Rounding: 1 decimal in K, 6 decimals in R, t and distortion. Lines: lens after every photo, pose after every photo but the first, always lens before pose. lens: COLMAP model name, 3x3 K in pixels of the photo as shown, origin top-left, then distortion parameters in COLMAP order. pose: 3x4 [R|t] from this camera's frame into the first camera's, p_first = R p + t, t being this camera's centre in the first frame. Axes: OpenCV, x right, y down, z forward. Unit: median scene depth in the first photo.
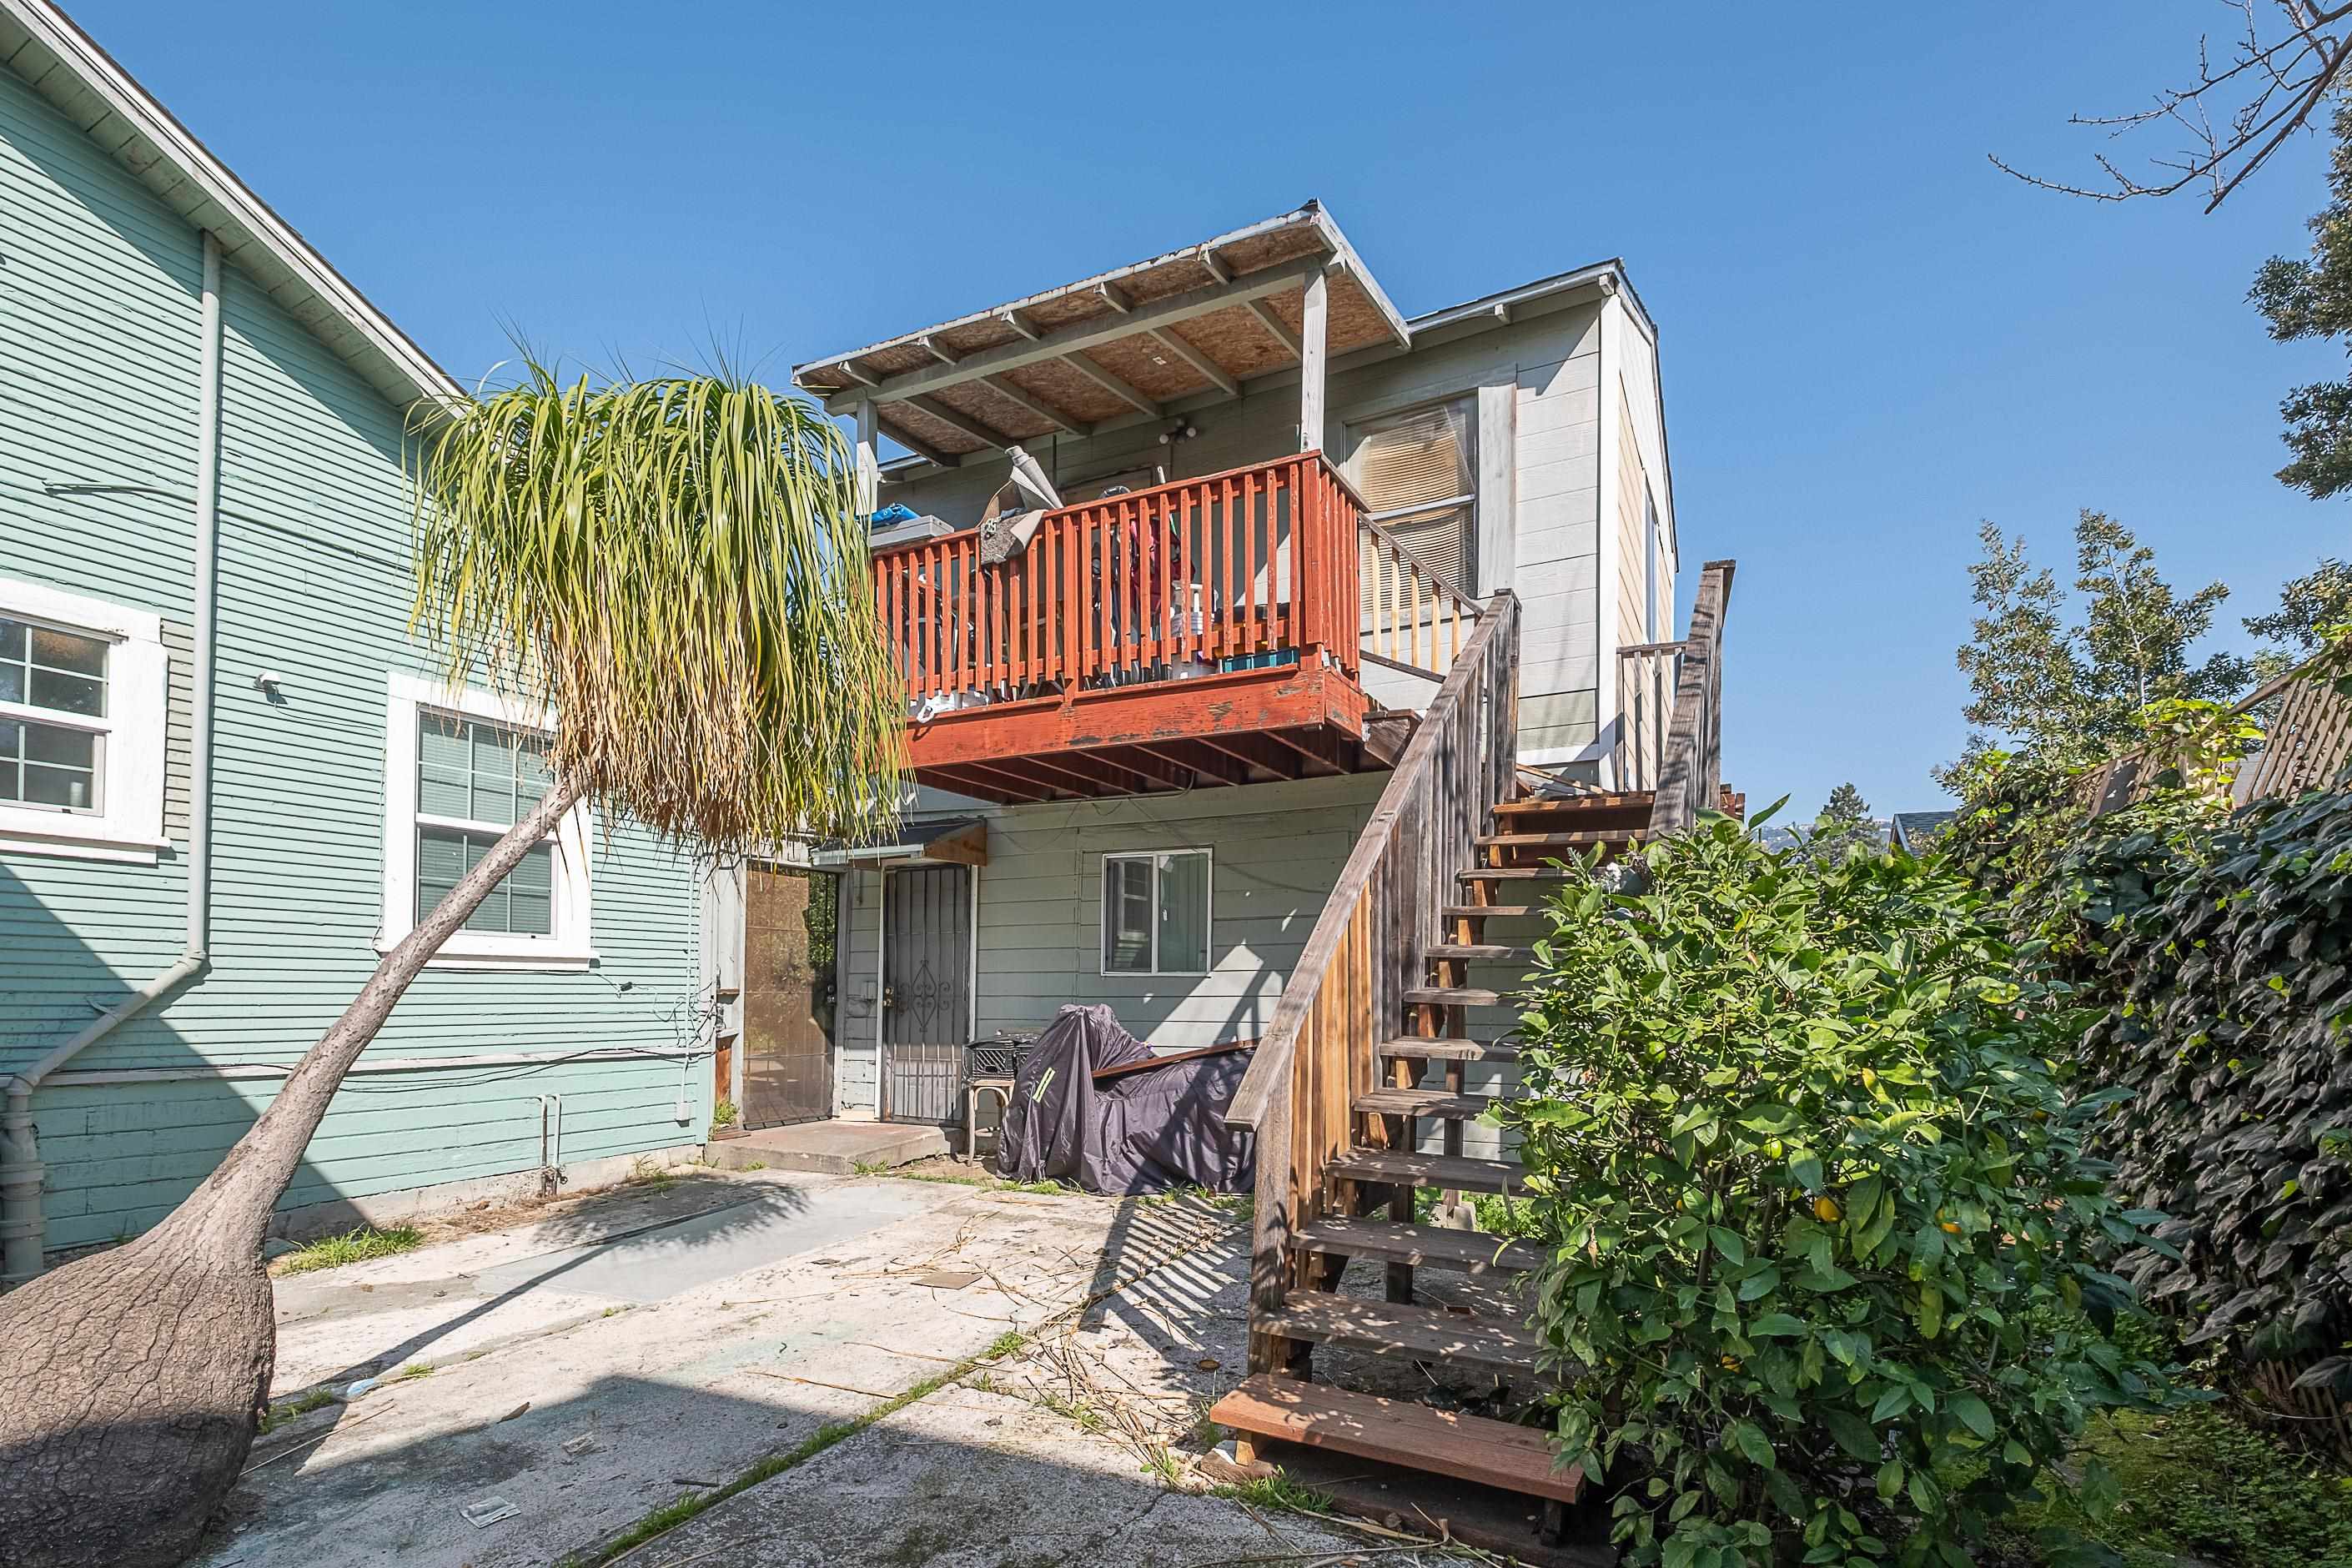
lens RADIAL K [[1125.8, 0, 1175.0], [0, 1125.8, 980.6], [0, 0, 1]] dist [-0.001333, -0.004325]
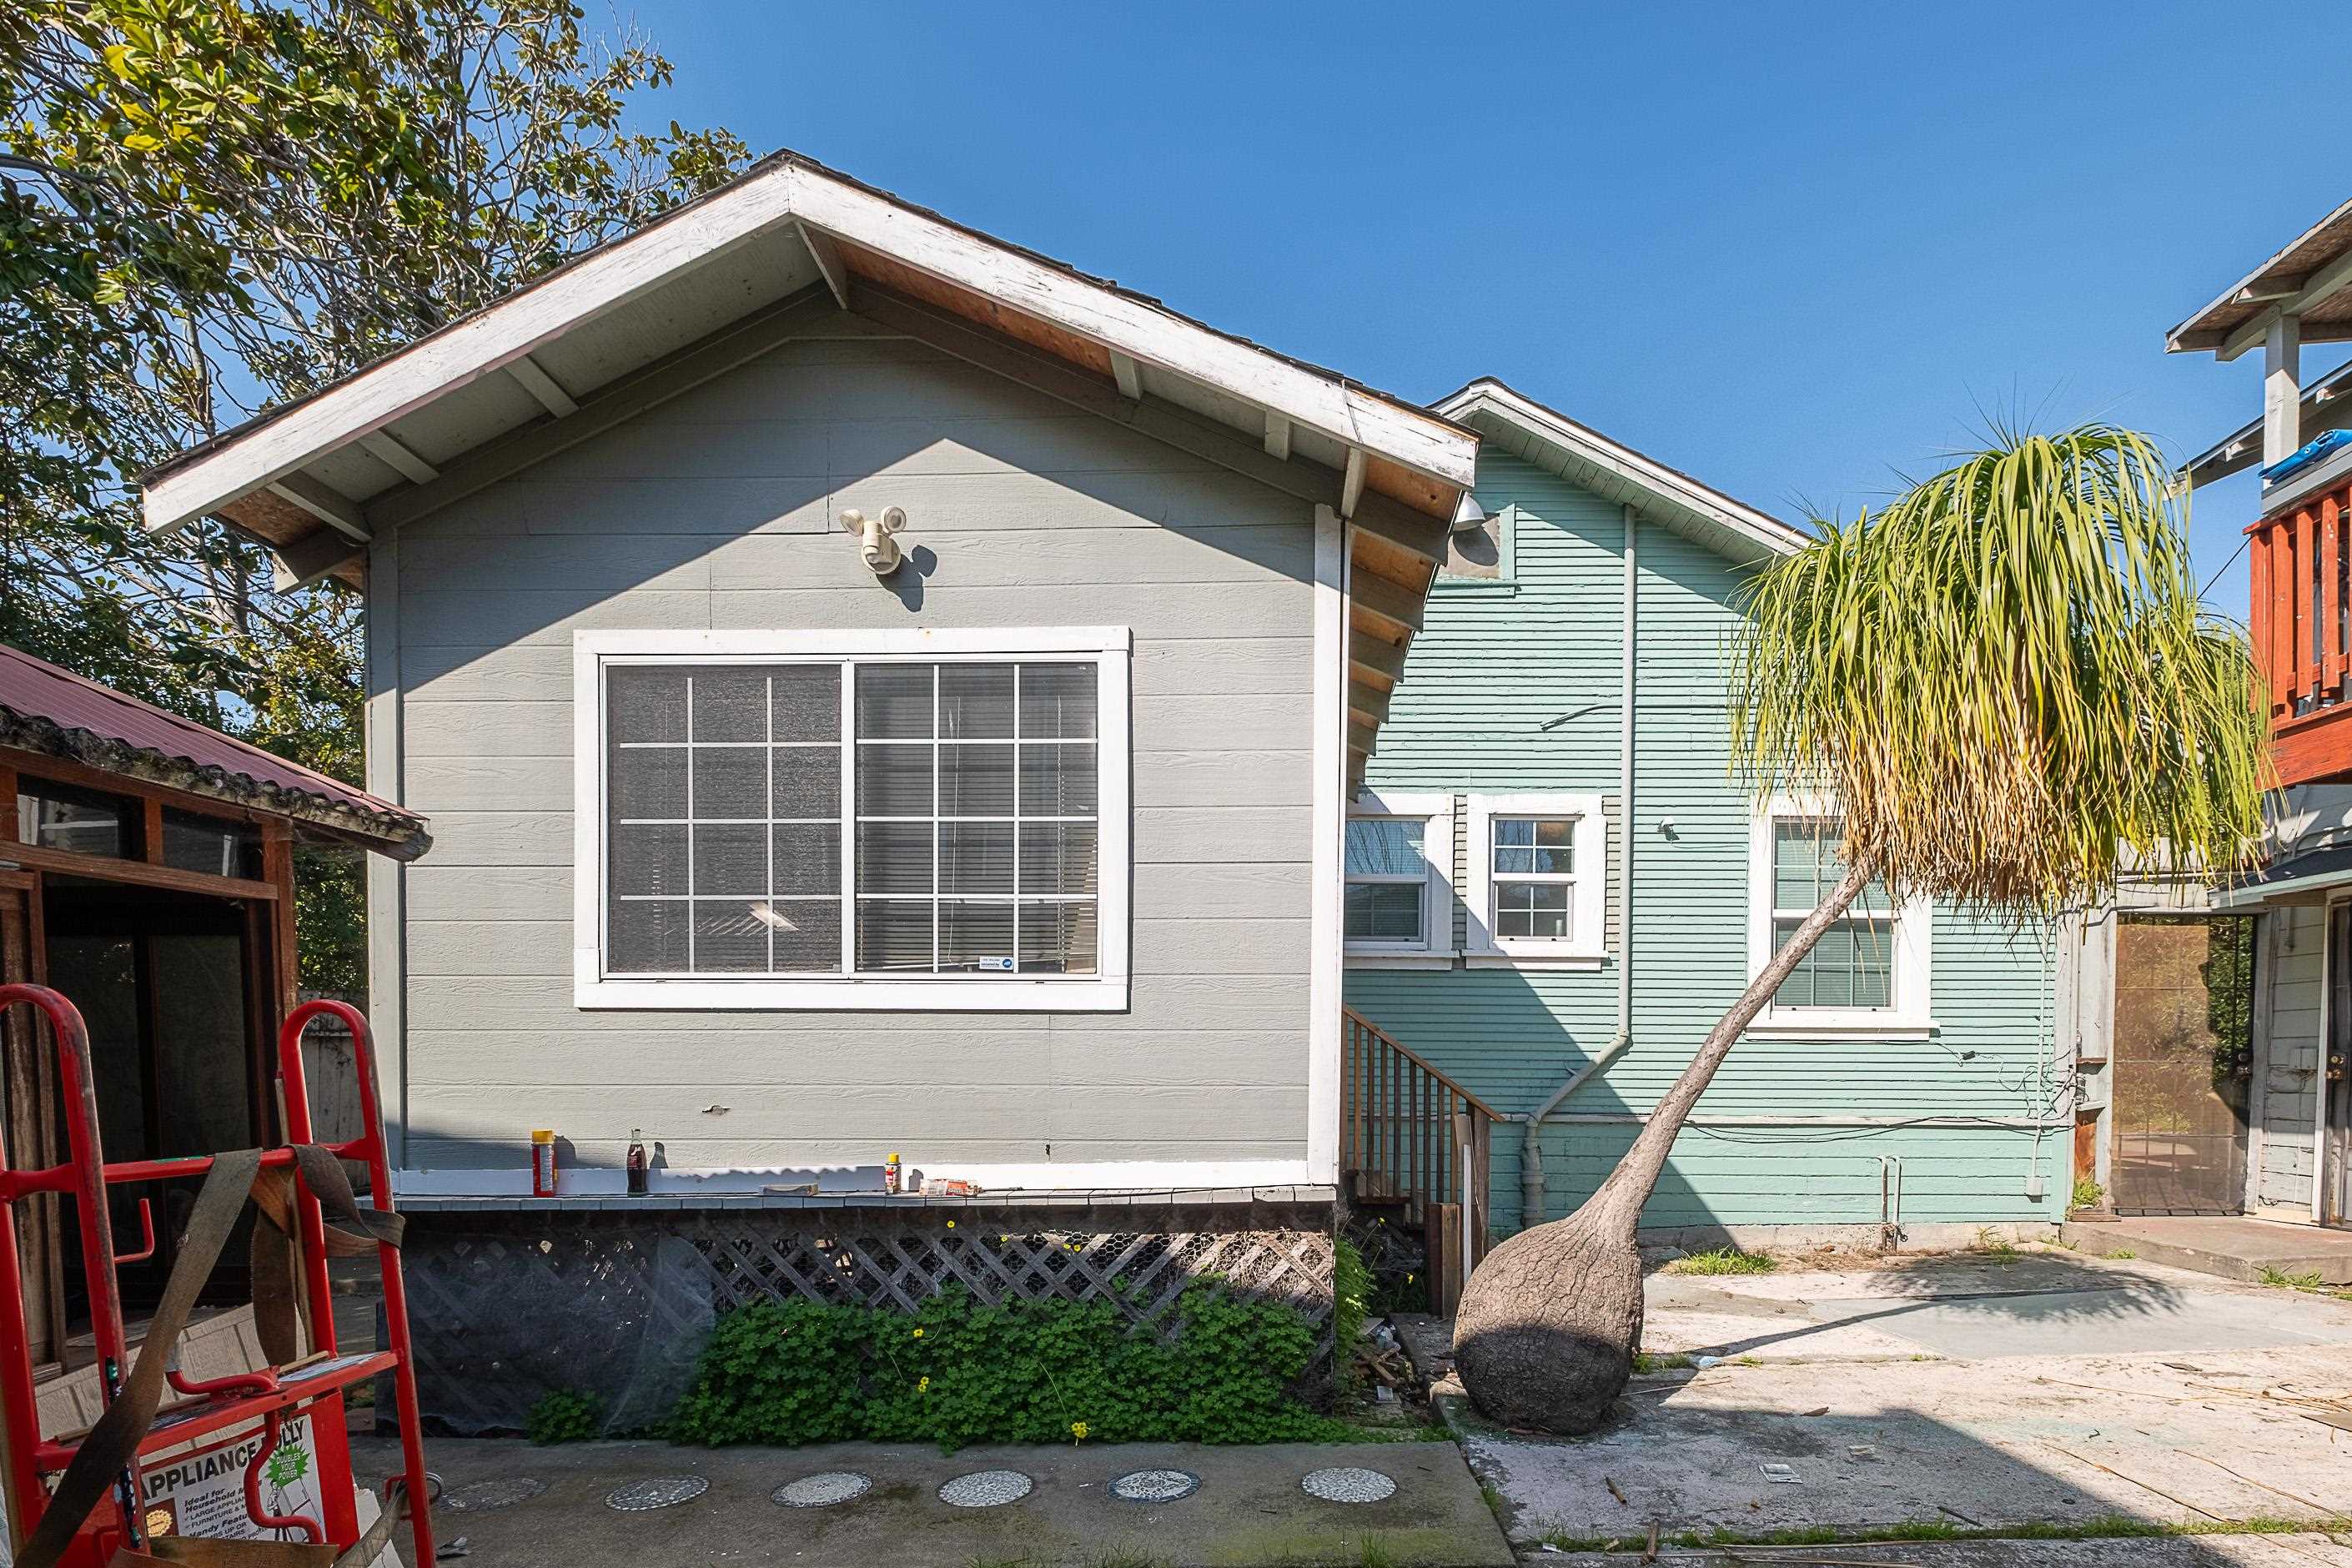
lens RADIAL K [[1054.6, 0, 1196.4], [0, 1054.6, 776.2], [0, 0, 1]] dist [-0.000855, -0.000549]
pose [[0.423140, -0.239211, -0.873917, 0.143716], [0.005365, 0.965164, -0.261590, 0.009081], [0.906048, 0.106001, 0.409683, -0.070217]]
